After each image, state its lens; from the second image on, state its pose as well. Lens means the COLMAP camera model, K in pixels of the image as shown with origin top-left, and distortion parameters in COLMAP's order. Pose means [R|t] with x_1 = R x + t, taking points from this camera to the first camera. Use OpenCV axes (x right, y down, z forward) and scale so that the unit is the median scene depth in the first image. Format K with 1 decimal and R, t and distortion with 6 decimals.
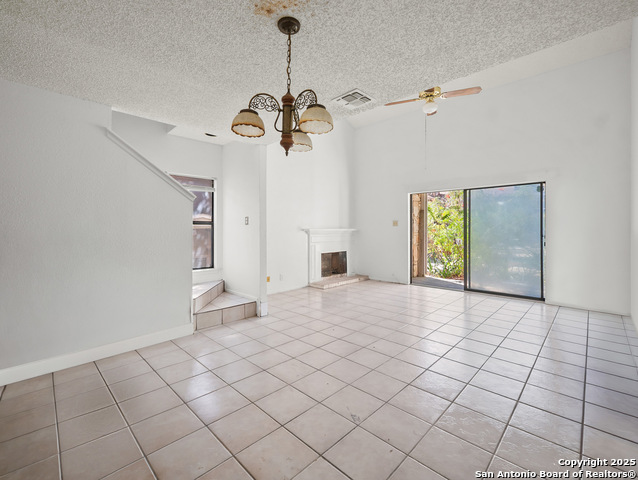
lens RADIAL K [[287.6, 0, 320.5], [0, 287.6, 227.1], [0, 0, 1]] dist [-0.001384, 0.000246]
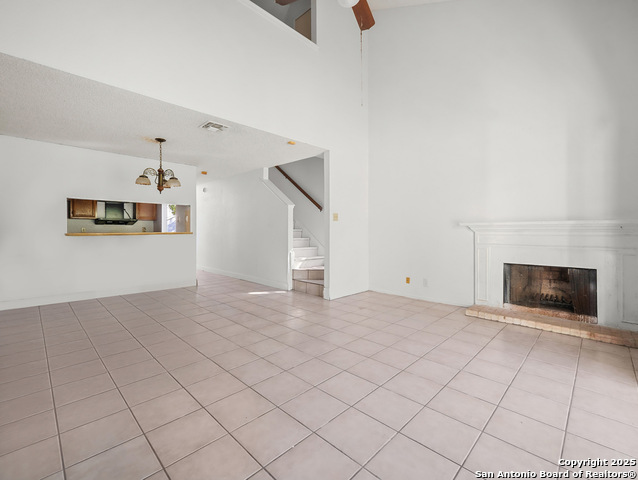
lens RADIAL K [[287.6, 0, 320.5], [0, 287.6, 227.1], [0, 0, 1]] dist [-0.001384, 0.000246]
pose [[-0.000330, -0.009119, -0.999958, 0.605777], [0.005302, 0.999944, -0.009121, 0.020671], [0.999986, -0.005304, -0.000281, 0.625785]]
